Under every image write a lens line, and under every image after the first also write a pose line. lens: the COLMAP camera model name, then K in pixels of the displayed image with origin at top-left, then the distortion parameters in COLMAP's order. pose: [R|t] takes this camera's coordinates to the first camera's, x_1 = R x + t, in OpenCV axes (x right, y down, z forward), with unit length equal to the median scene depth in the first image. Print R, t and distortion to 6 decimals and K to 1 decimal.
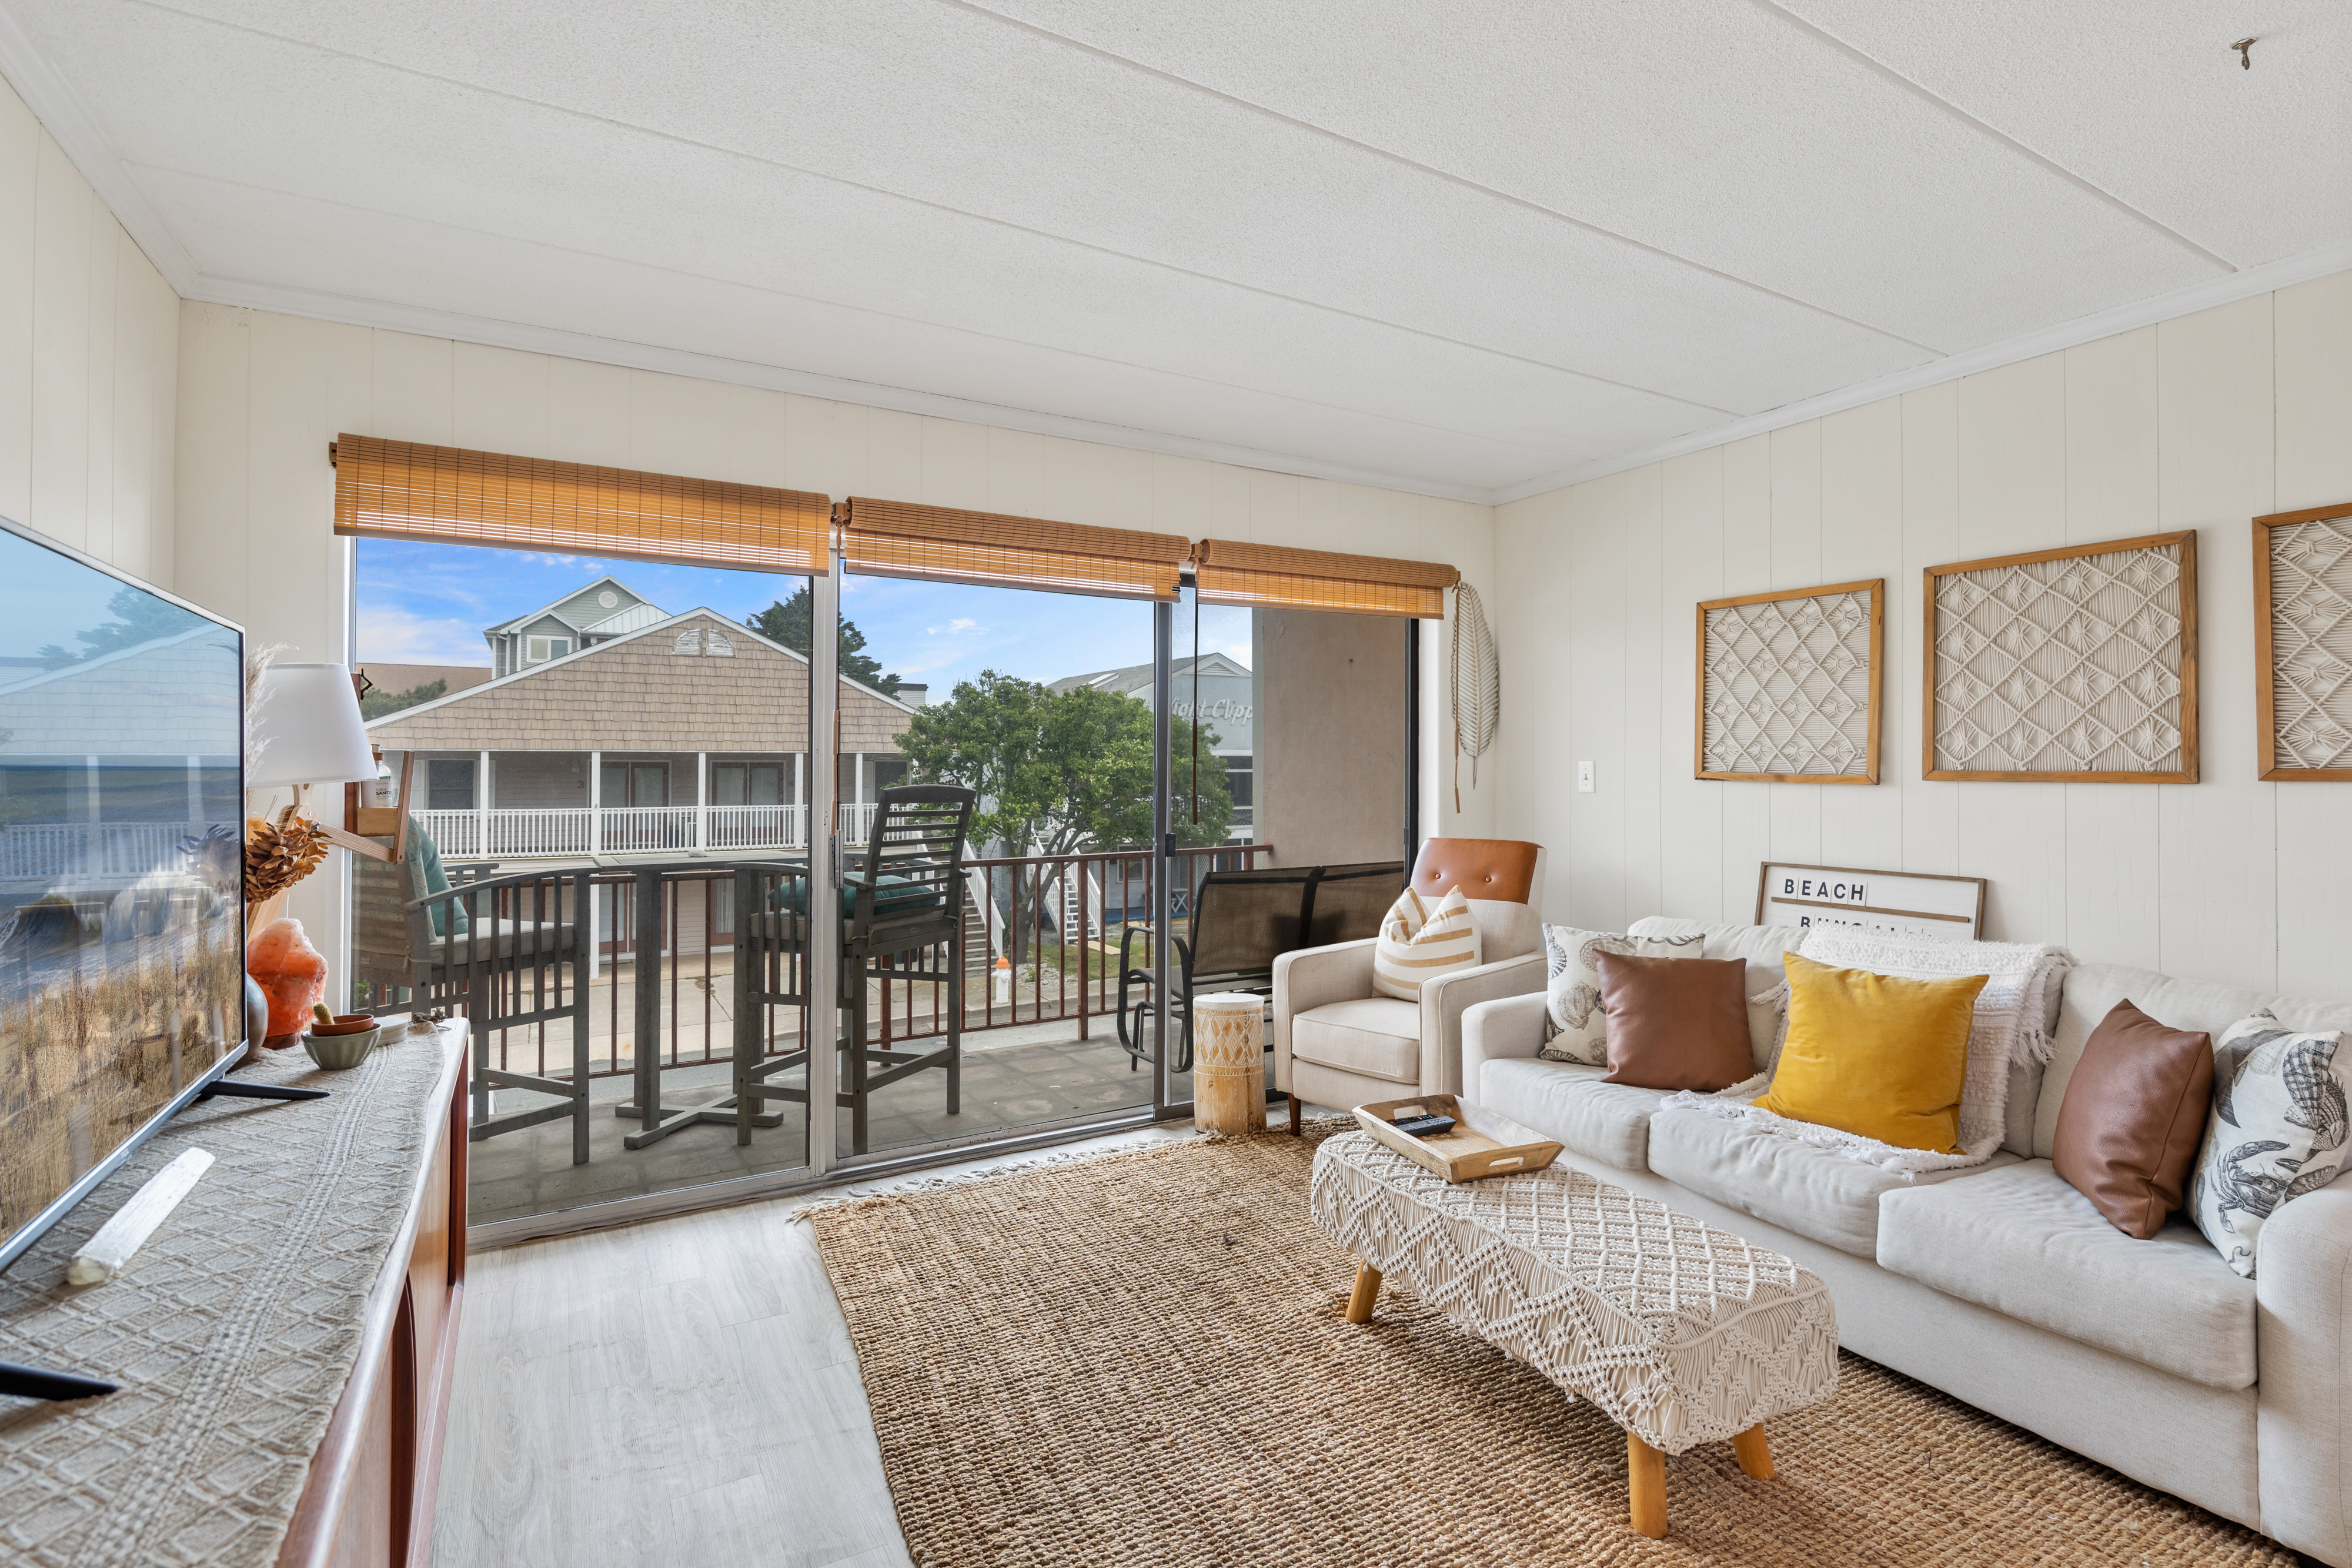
lens RADIAL K [[1114.2, 0, 1172.8], [0, 1114.2, 767.7], [0, 0, 1]] dist [-0.000070, -0.000035]
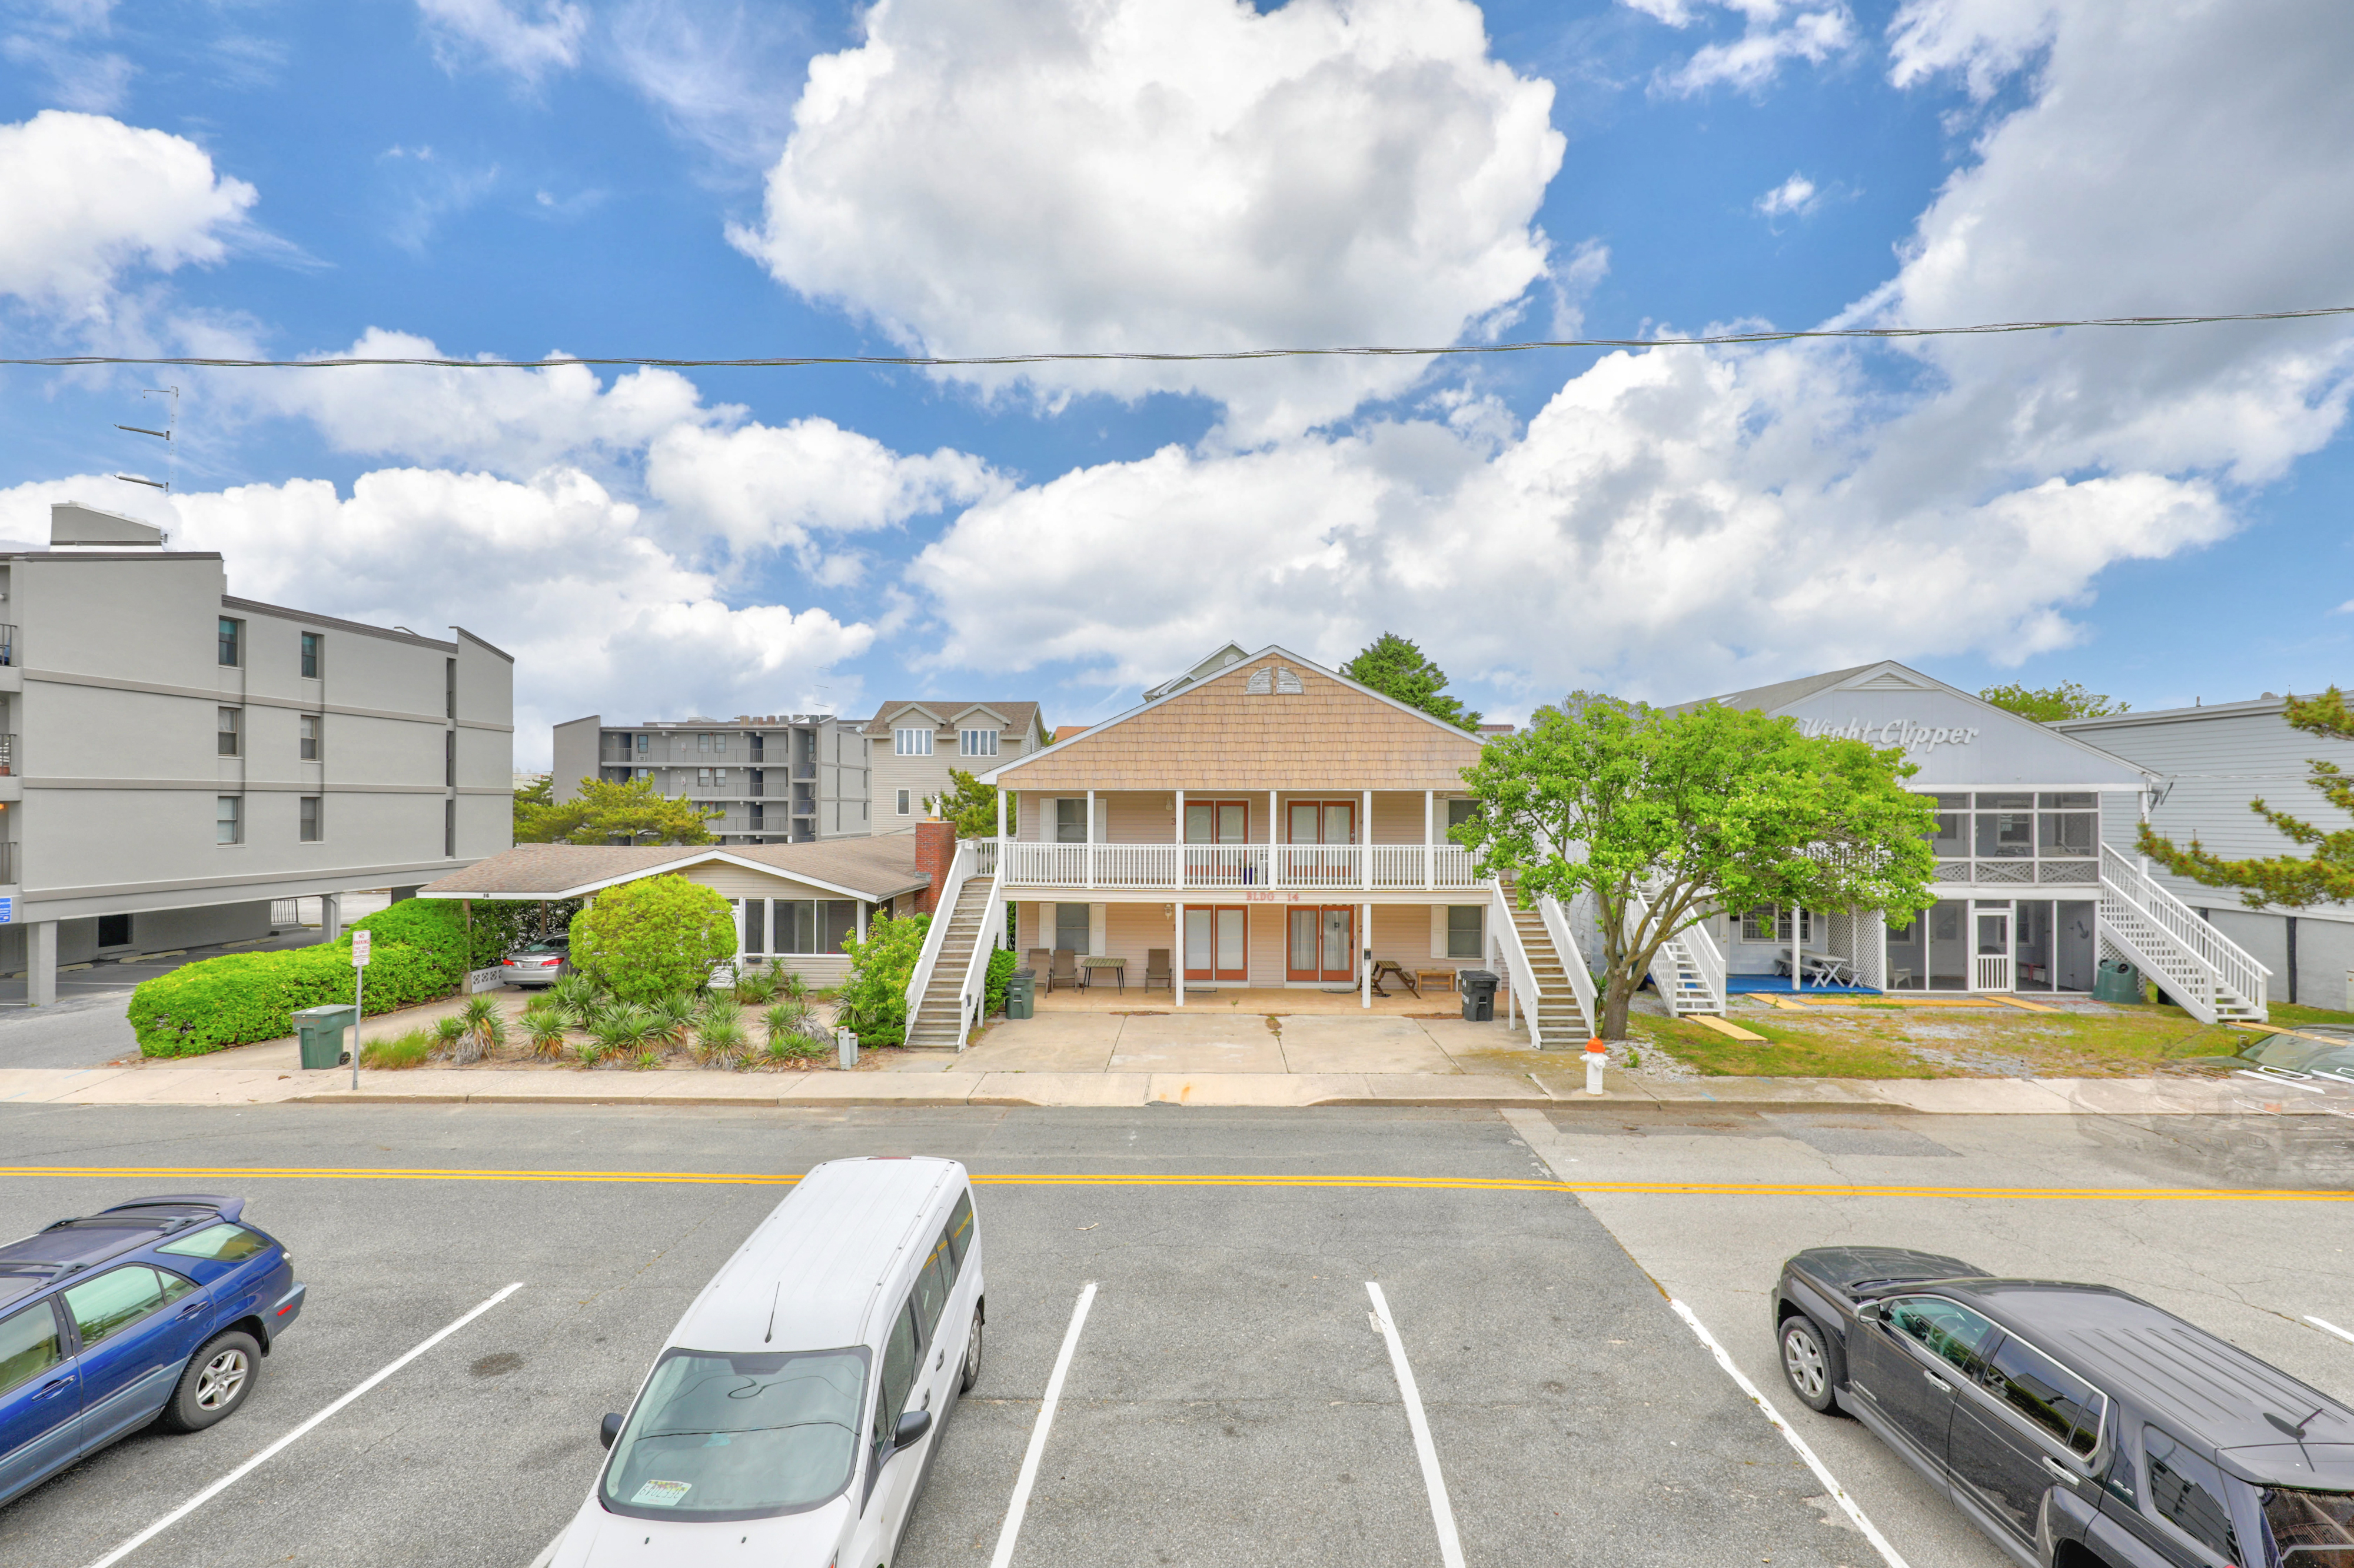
lens RADIAL K [[1034.0, 0, 1169.3], [0, 1034.0, 793.1], [0, 0, 1]] dist [0.002786, 0.000147]
pose [[0.856941, -0.002831, -0.515407, -0.024869], [-0.004248, 0.999912, -0.012555, 0.000256], [0.515397, 0.012948, 0.856854, 0.161259]]
